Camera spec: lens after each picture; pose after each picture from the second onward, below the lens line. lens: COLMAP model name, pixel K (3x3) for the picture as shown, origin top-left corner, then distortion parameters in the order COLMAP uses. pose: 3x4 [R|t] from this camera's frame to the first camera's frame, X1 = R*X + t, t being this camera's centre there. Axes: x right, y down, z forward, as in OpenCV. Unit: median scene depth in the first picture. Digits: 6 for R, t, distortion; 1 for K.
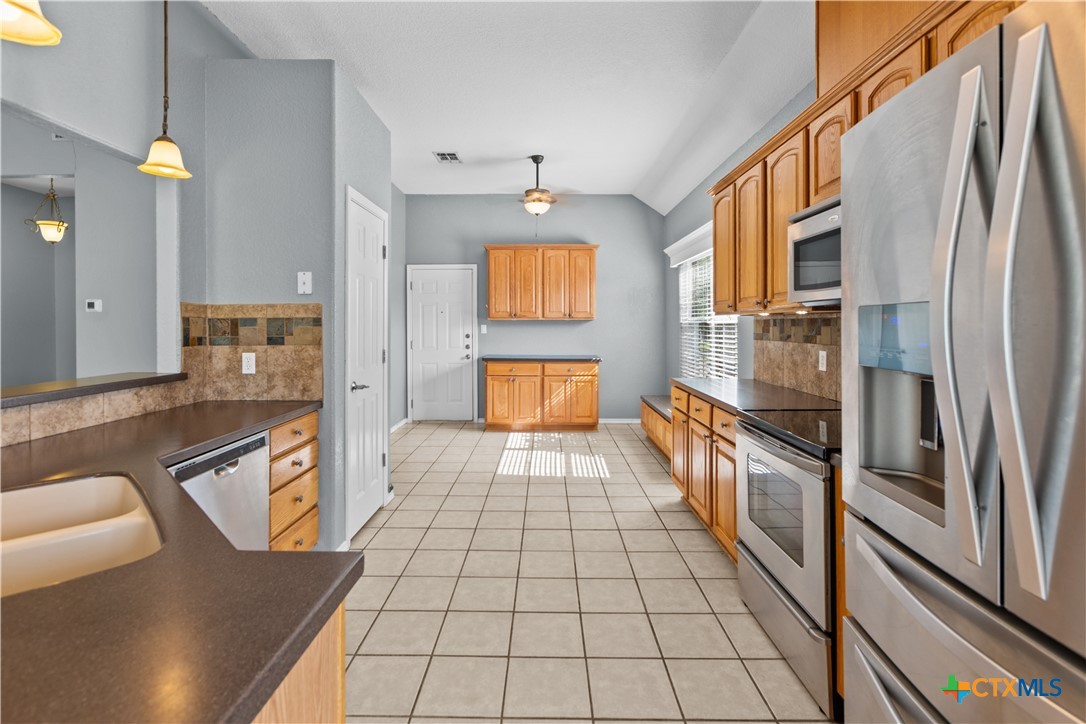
lens RADIAL K [[500.3, 0, 536.3], [0, 500.3, 328.2], [0, 0, 1]] dist [0.011469, 0.000452]
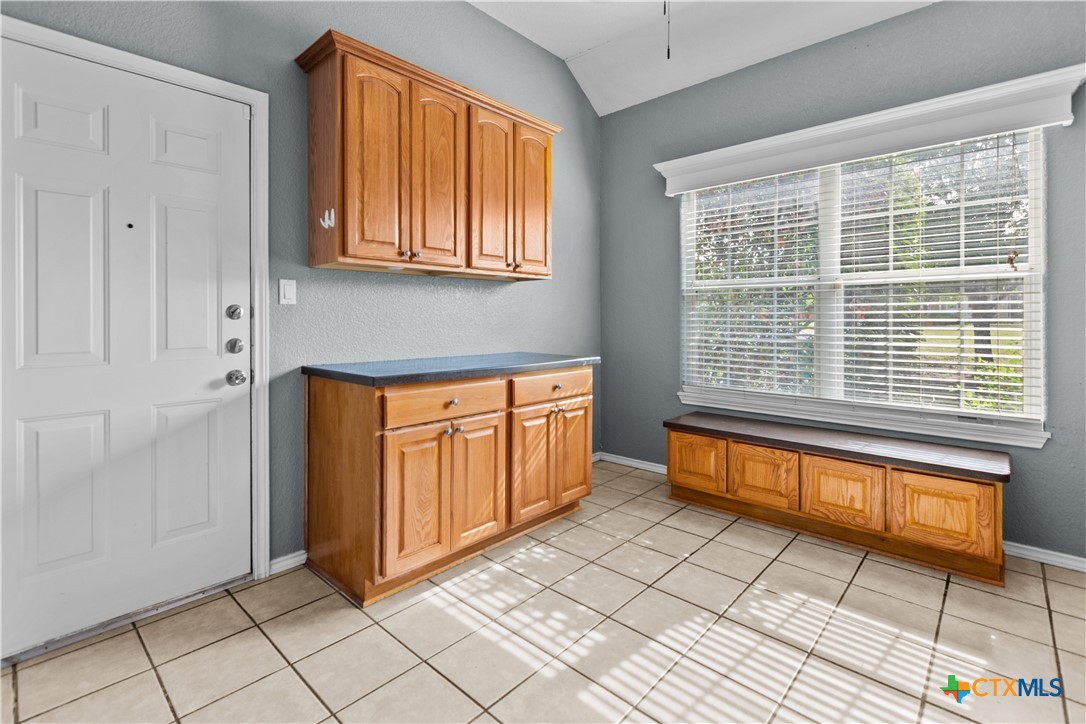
lens RADIAL K [[500.3, 0, 532.5], [0, 500.3, 319.0], [0, 0, 1]] dist [0.011469, 0.000452]
pose [[0.671073, -0.001479, 0.741390, -0.582075], [0.008090, 0.999953, -0.005328, 0.054902], [-0.741347, 0.009574, 0.671054, 1.526846]]
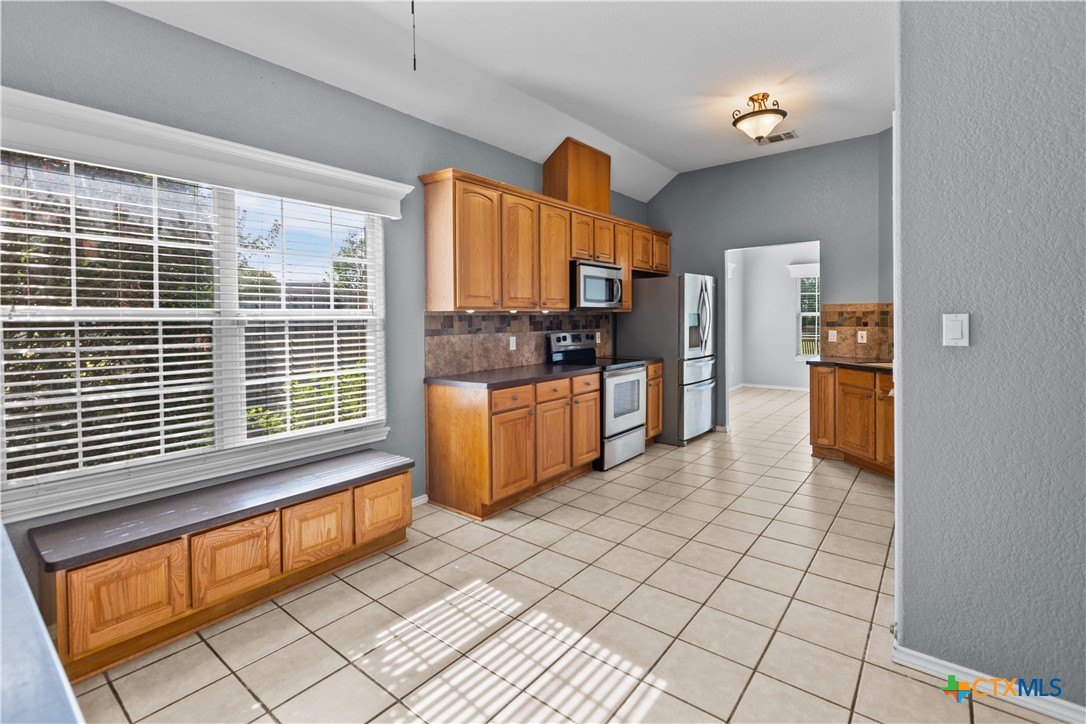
lens RADIAL K [[500.3, 0, 536.4], [0, 500.3, 331.9], [0, 0, 1]] dist [0.011469, 0.000452]
pose [[-0.788967, -0.007645, 0.614388, -0.421098], [0.015575, 0.999352, 0.032436, -0.017628], [-0.614238, 0.035159, -0.788337, 2.167890]]
